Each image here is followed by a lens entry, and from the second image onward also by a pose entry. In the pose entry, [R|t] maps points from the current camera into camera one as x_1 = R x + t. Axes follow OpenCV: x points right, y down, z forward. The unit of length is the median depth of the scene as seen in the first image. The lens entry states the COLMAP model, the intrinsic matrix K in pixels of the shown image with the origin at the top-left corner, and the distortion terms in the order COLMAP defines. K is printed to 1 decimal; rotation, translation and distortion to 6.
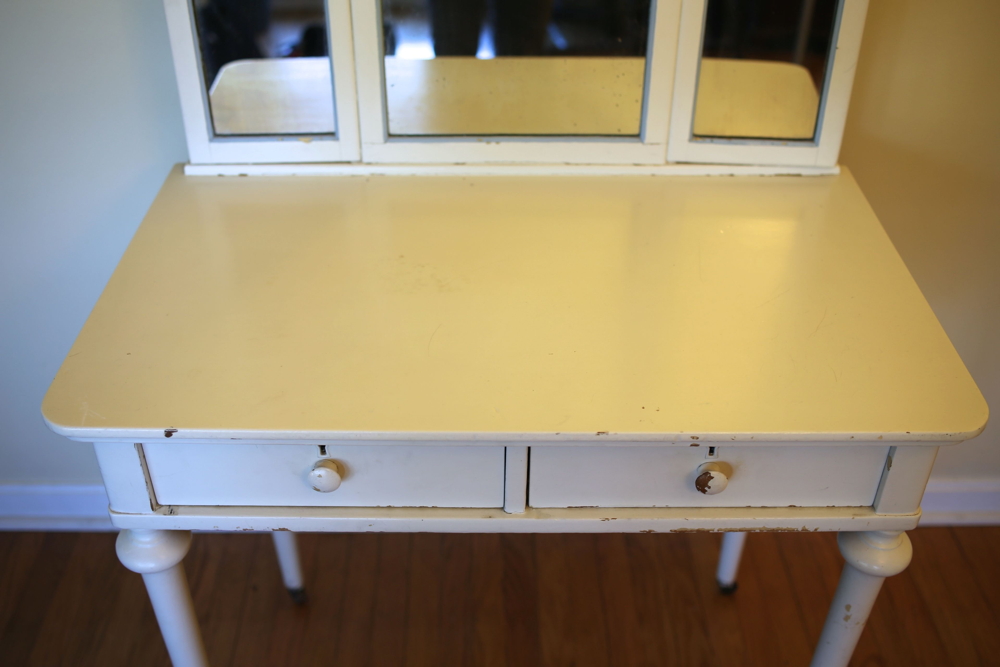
lens RADIAL K [[1005.7, 0, 500.0], [0, 1005.7, 333.5], [0, 0, 1]] dist [-0.077140, 0.024928]
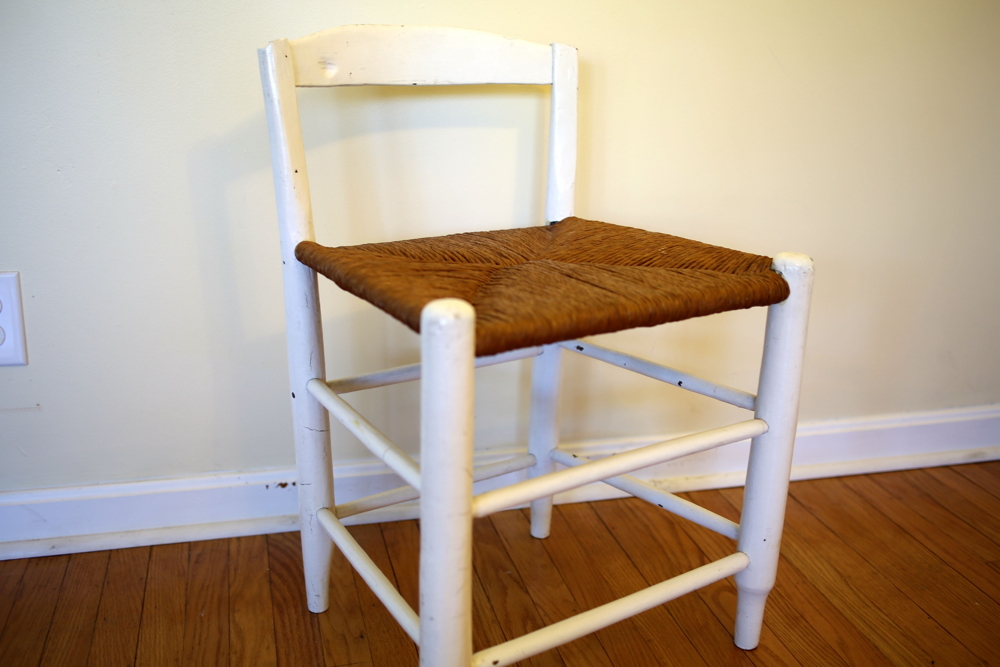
lens RADIAL K [[1005.7, 0, 500.0], [0, 1005.7, 333.5], [0, 0, 1]] dist [-0.077140, 0.024928]
pose [[0.974214, -0.064160, 0.216310, 0.032808], [0.129344, 0.944356, -0.302428, 0.467251], [-0.184870, 0.322608, 0.928304, 0.242682]]
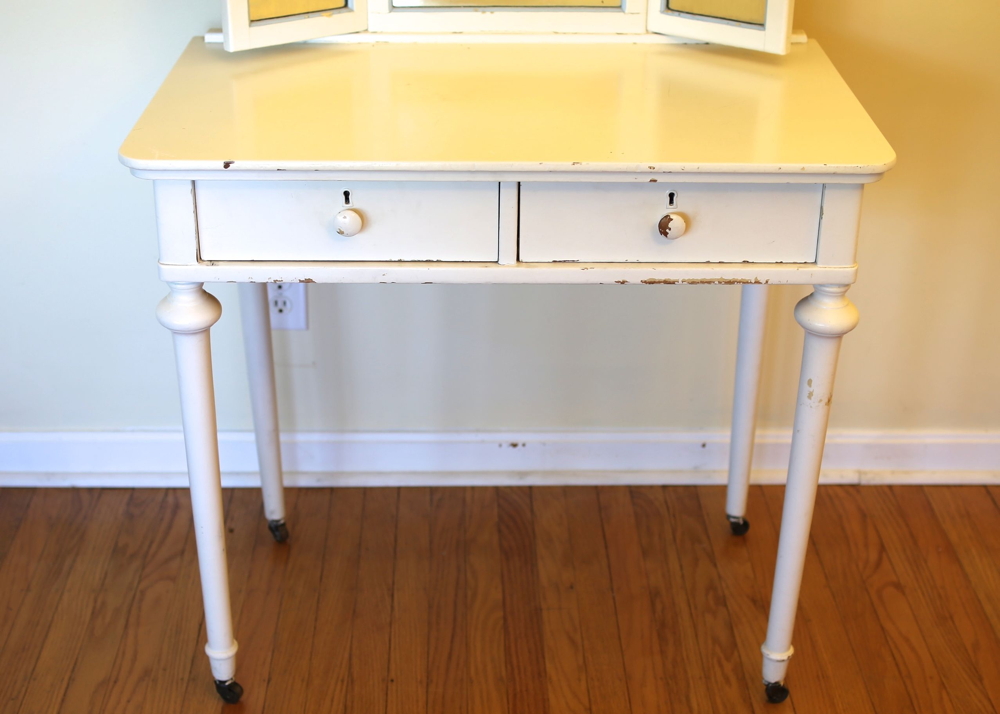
lens RADIAL K [[1478.8, 0, 500.2], [0, 1478.8, 381.6], [0, 0, 1]] dist [-0.071508, -0.052367]
pose [[0.999987, -0.001507, 0.004855, -0.001705], [0.002167, 0.990289, -0.139010, 0.435147], [-0.004598, 0.139019, 0.990279, -0.541646]]
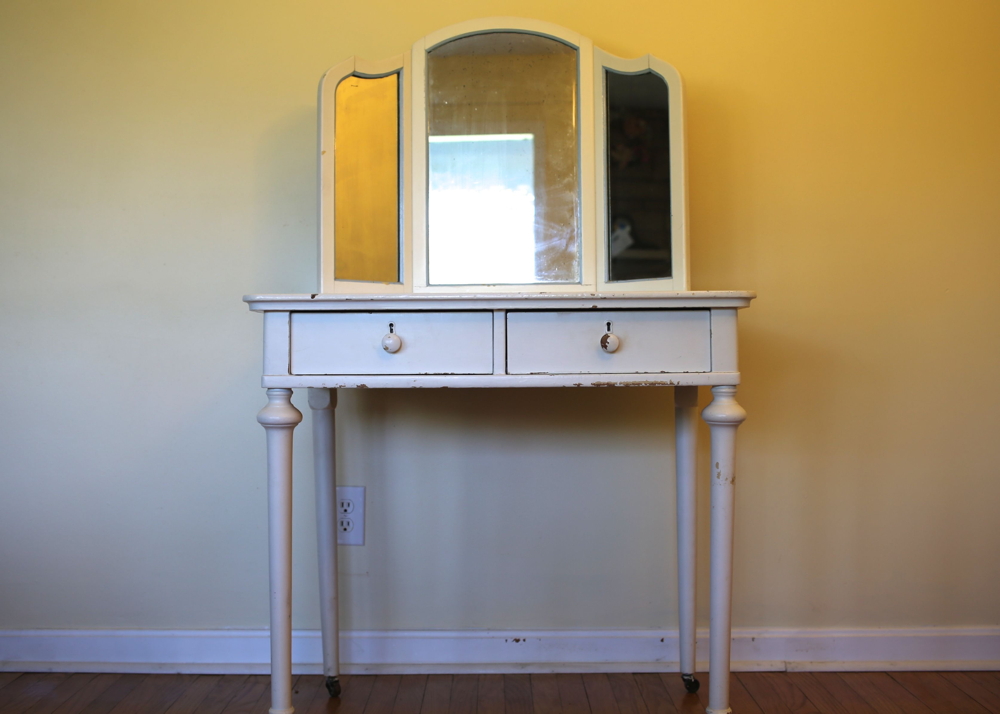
lens RADIAL K [[1126.4, 0, 500.0], [0, 1126.4, 357.0], [0, 0, 1]] dist [-0.066108, -0.008488]
pose [[0.999736, -0.013288, -0.018735, 0.041318], [-0.000179, 0.811149, -0.584840, 1.005344], [0.022968, 0.584689, 0.810933, -0.453517]]
